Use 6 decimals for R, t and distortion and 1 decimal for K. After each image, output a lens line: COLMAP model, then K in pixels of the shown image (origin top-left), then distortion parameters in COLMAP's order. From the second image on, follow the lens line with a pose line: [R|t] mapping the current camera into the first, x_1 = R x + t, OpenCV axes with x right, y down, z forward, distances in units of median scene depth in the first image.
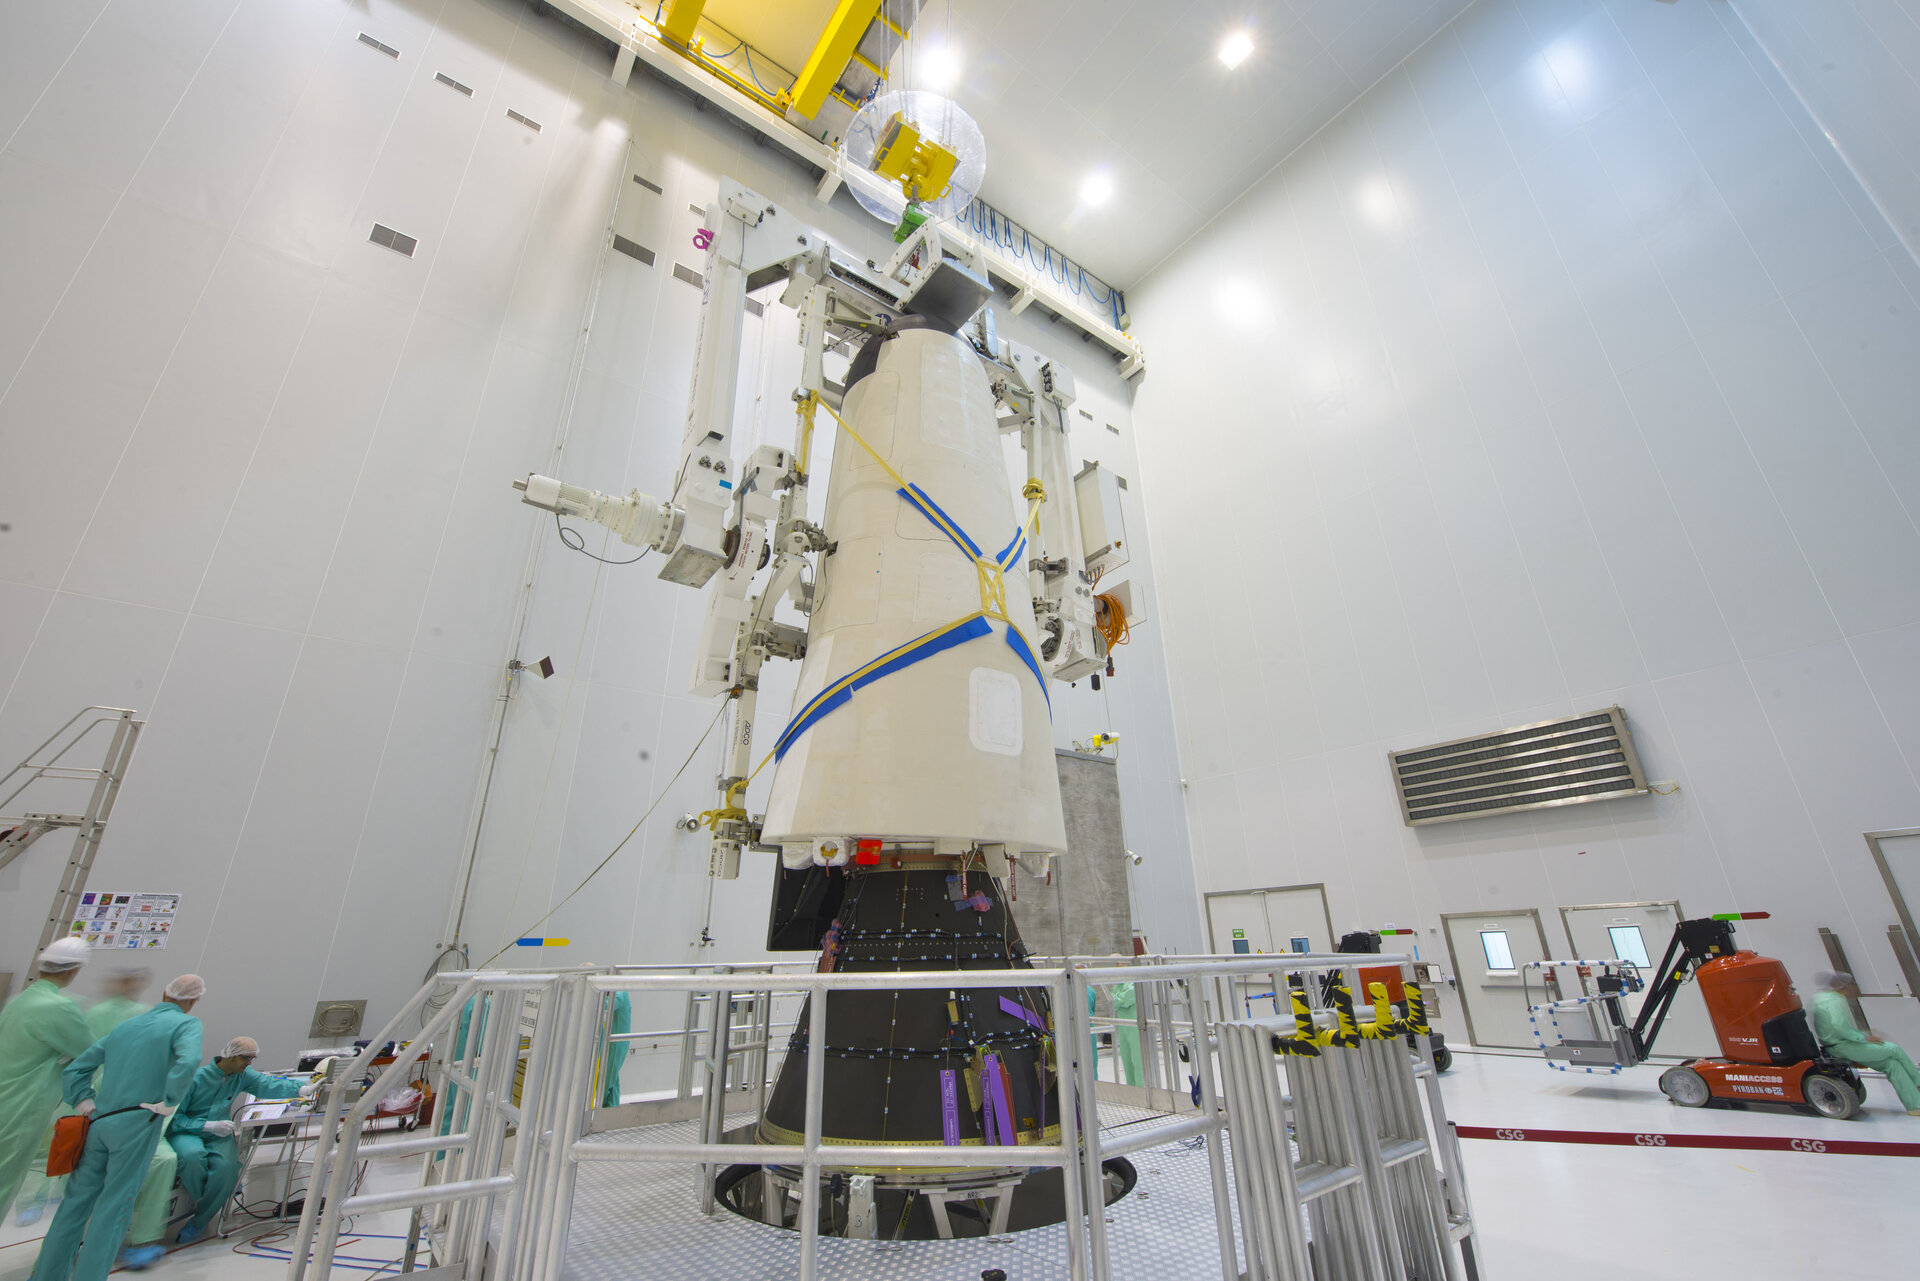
lens RADIAL K [[757.6, 0, 956.8], [0, 757.6, 628.5], [0, 0, 1]] dist [-0.020836, -0.000244]
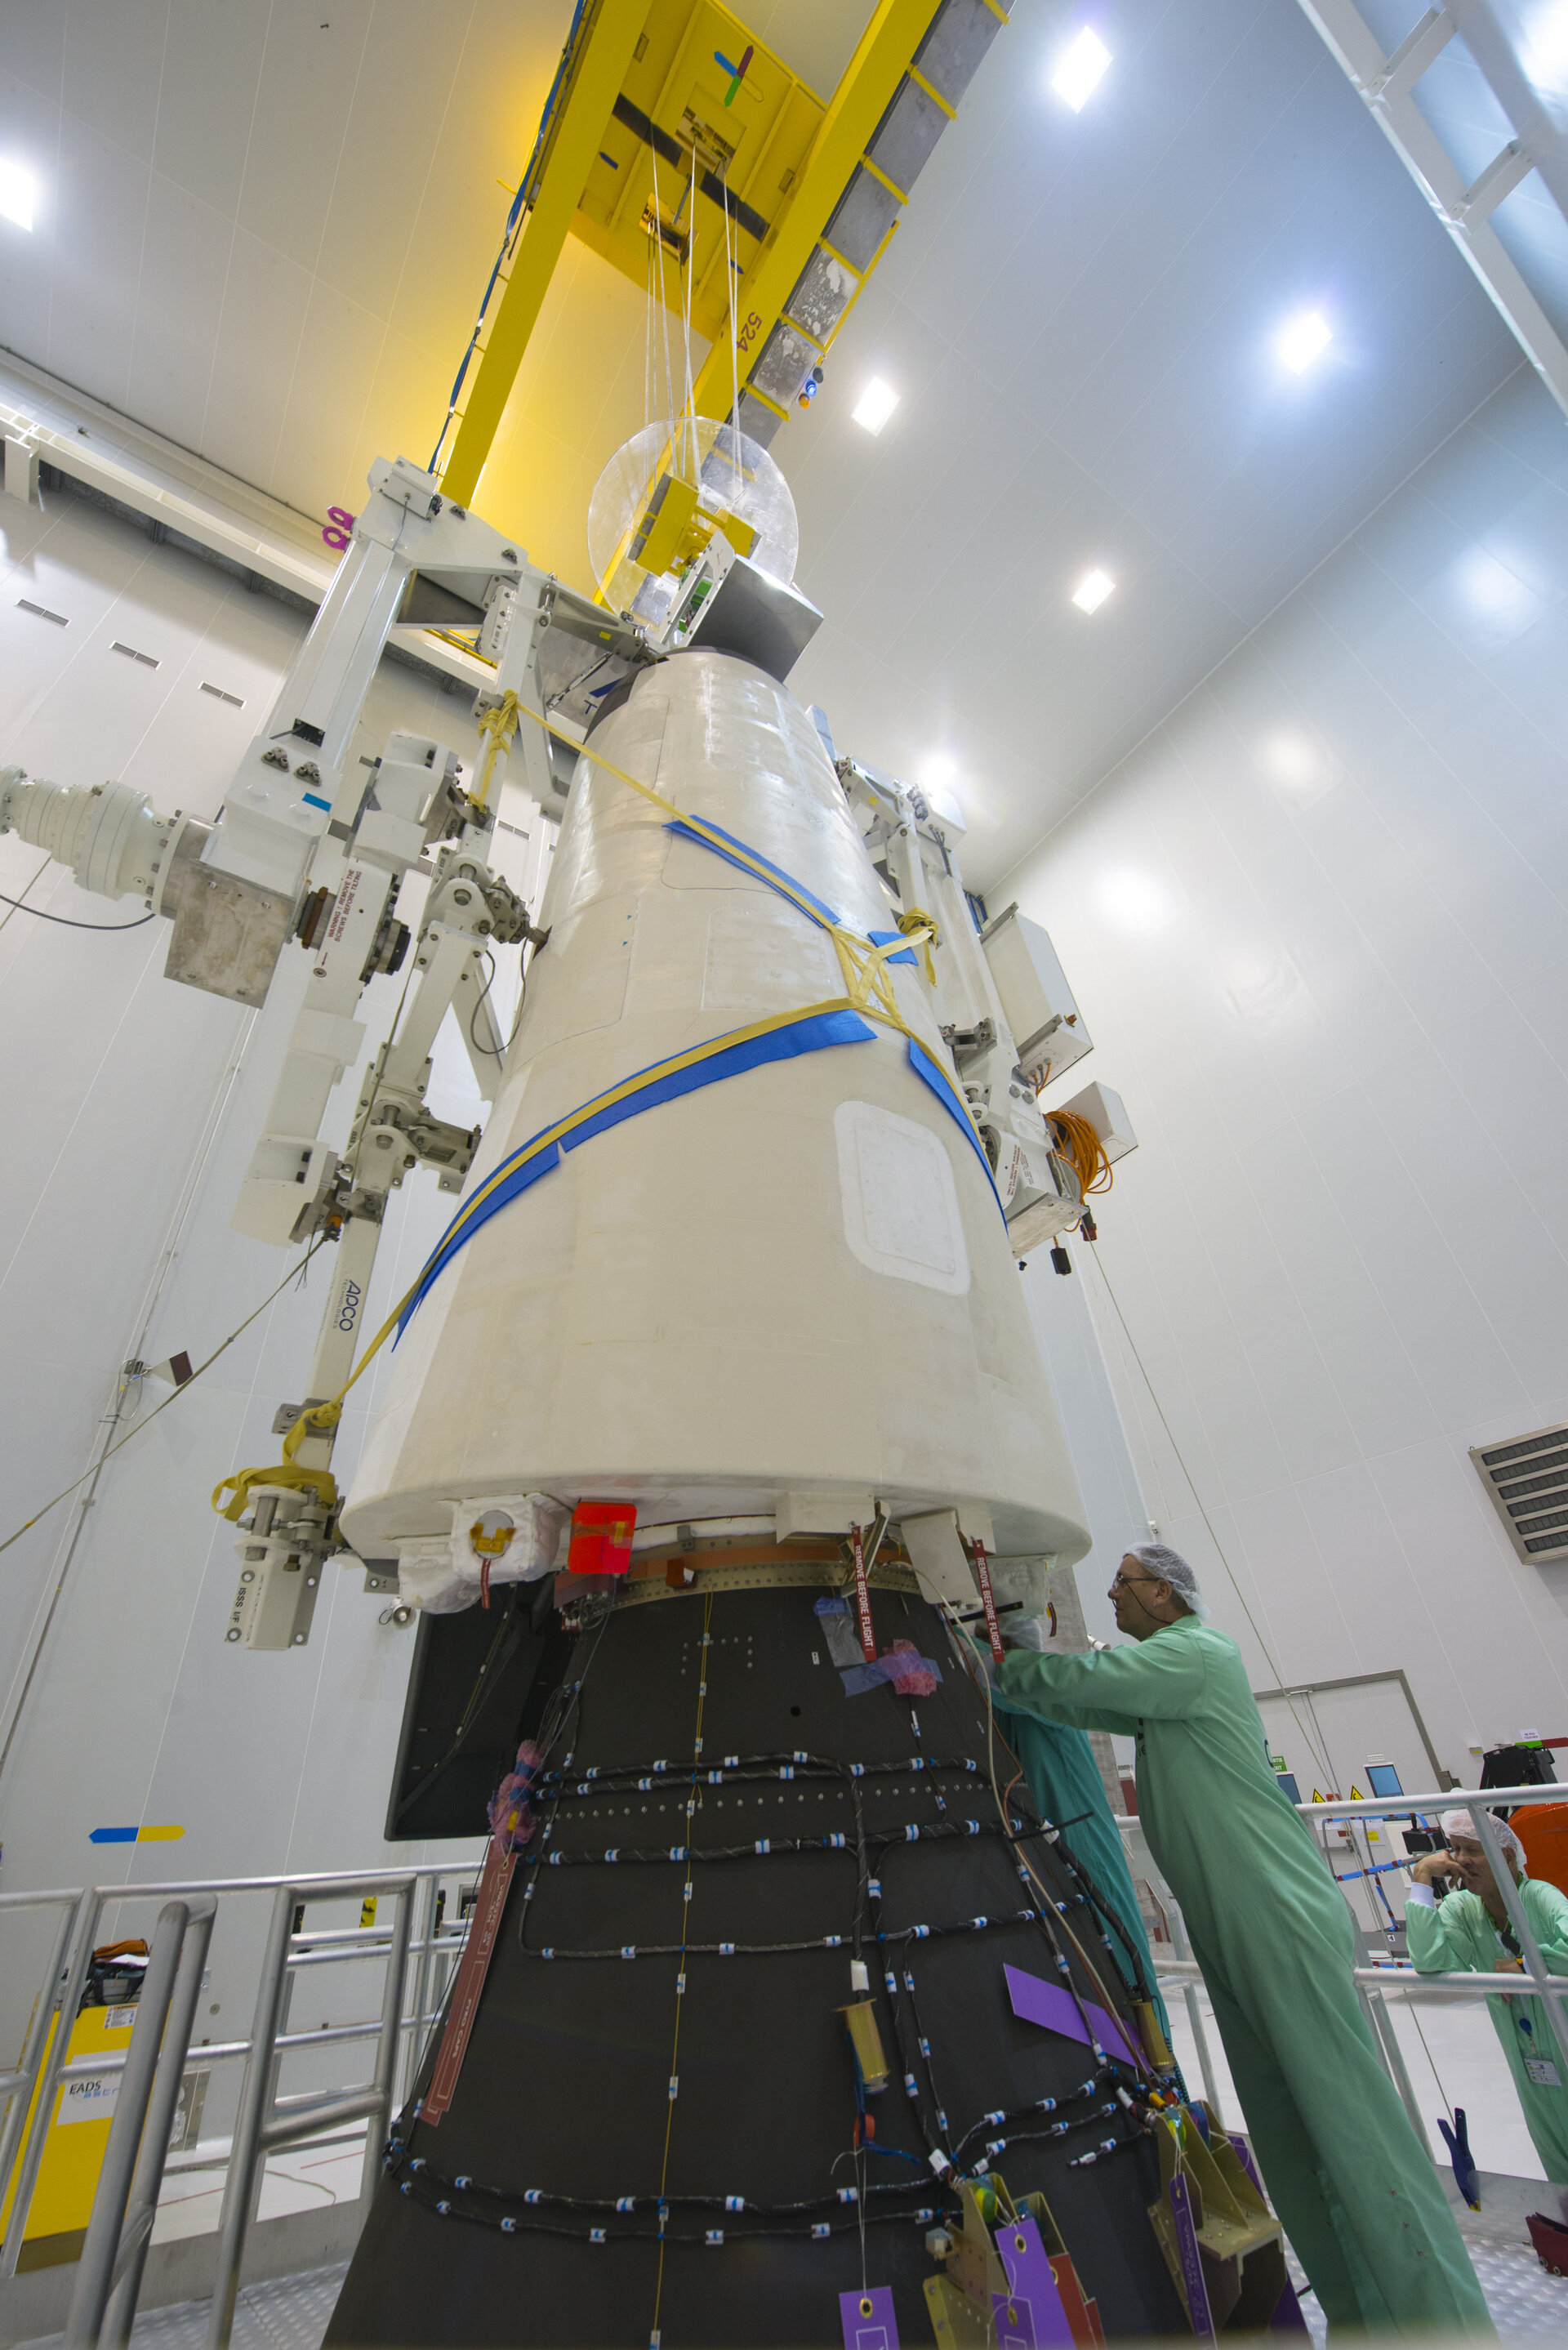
lens RADIAL K [[927.2, 0, 769.1], [0, 927.2, 1185.4], [0, 0, 1]] dist [-0.020836, -0.000244]
pose [[0.997396, -0.067644, -0.025014, -0.009544], [0.061277, 0.977731, -0.200718, 0.201579], [0.038035, 0.198663, 0.979330, 0.472991]]
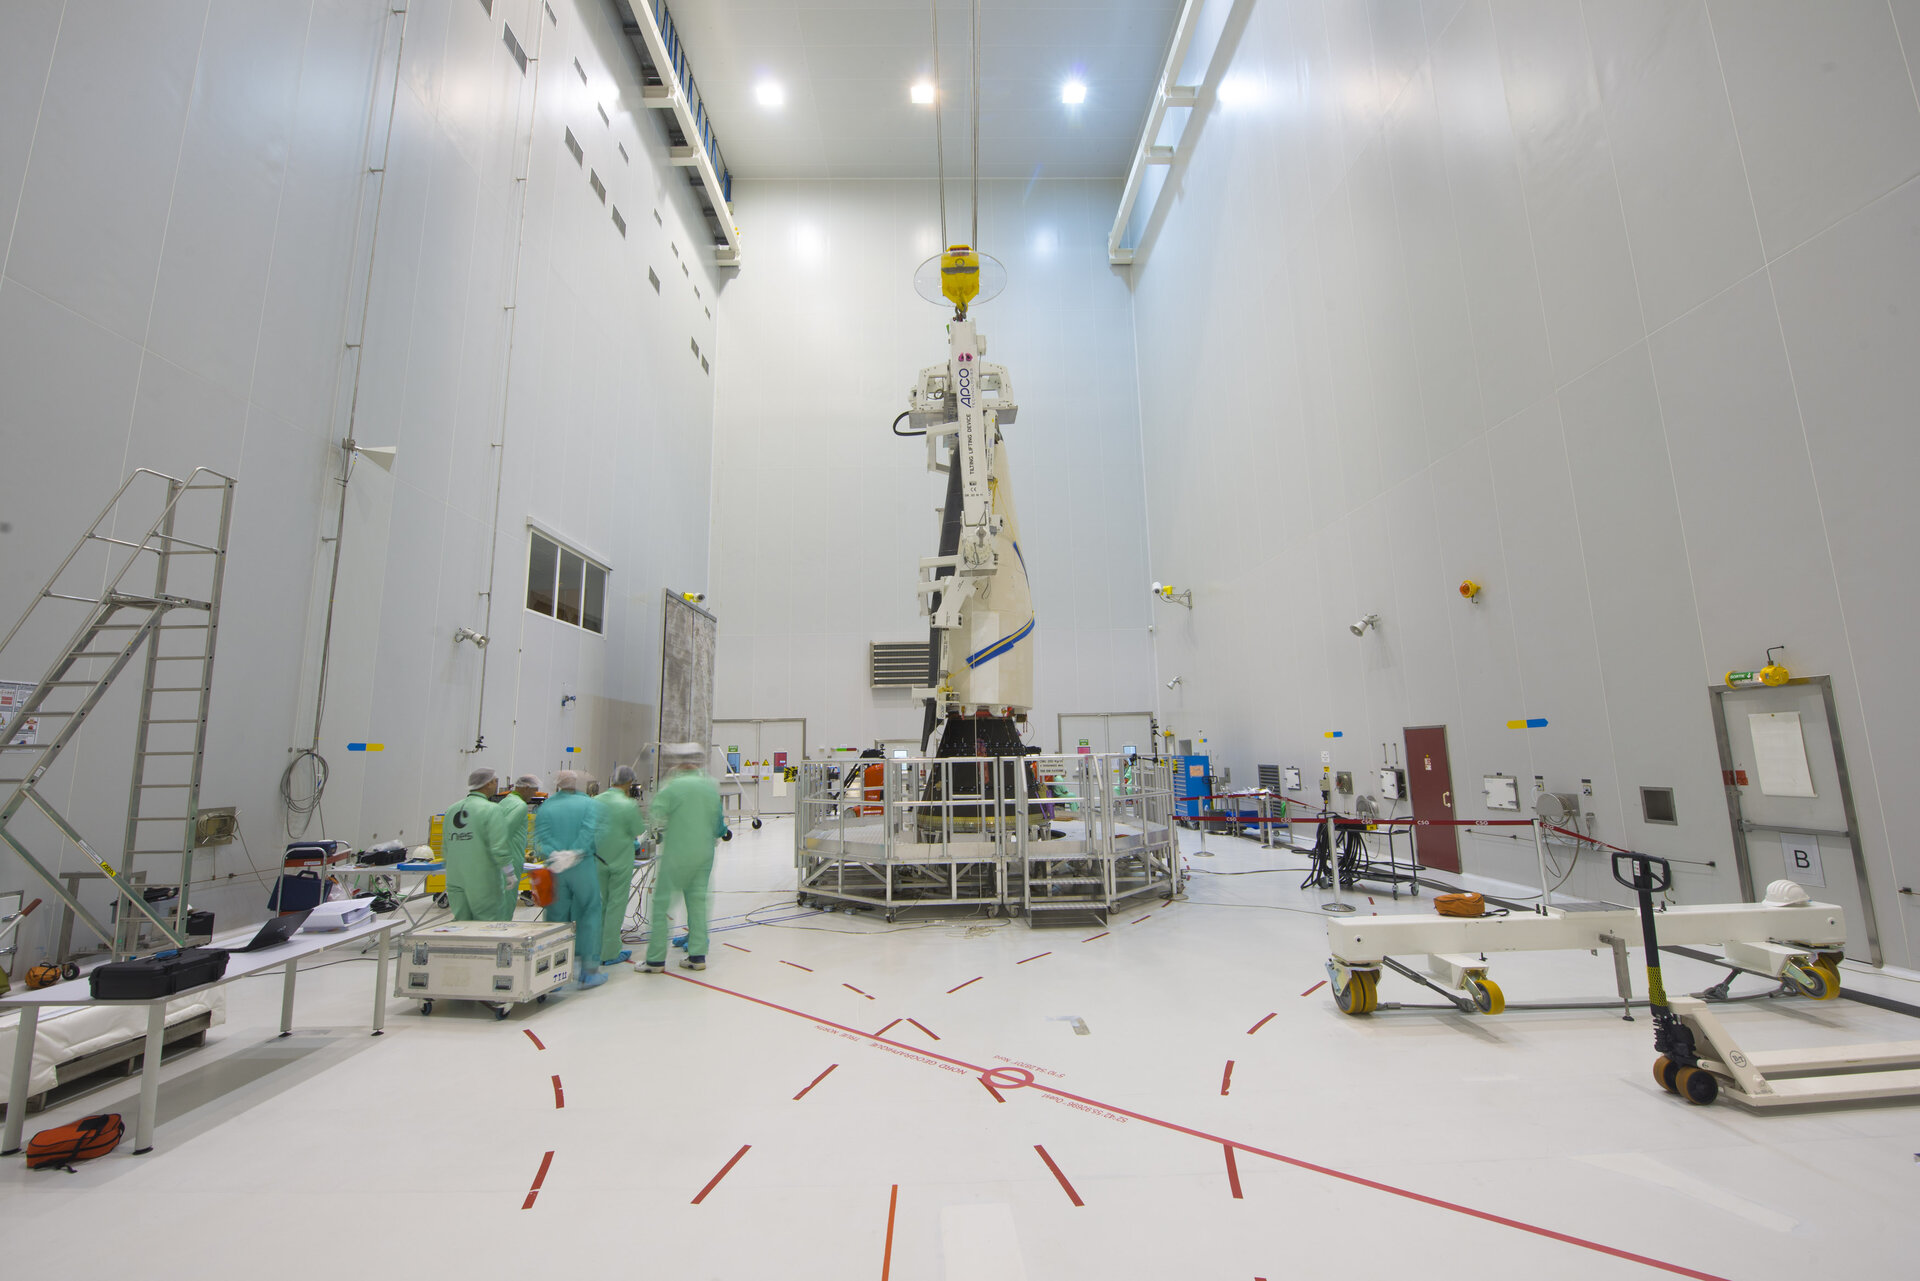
lens RADIAL K [[757.6, 0, 956.8], [0, 757.6, 628.5], [0, 0, 1]] dist [-0.020836, -0.000244]
pose [[0.581298, 0.137375, 0.802011, -1.932657], [-0.306877, 0.949873, 0.059723, -0.035252], [-0.753604, -0.280836, 0.594317, -0.211963]]
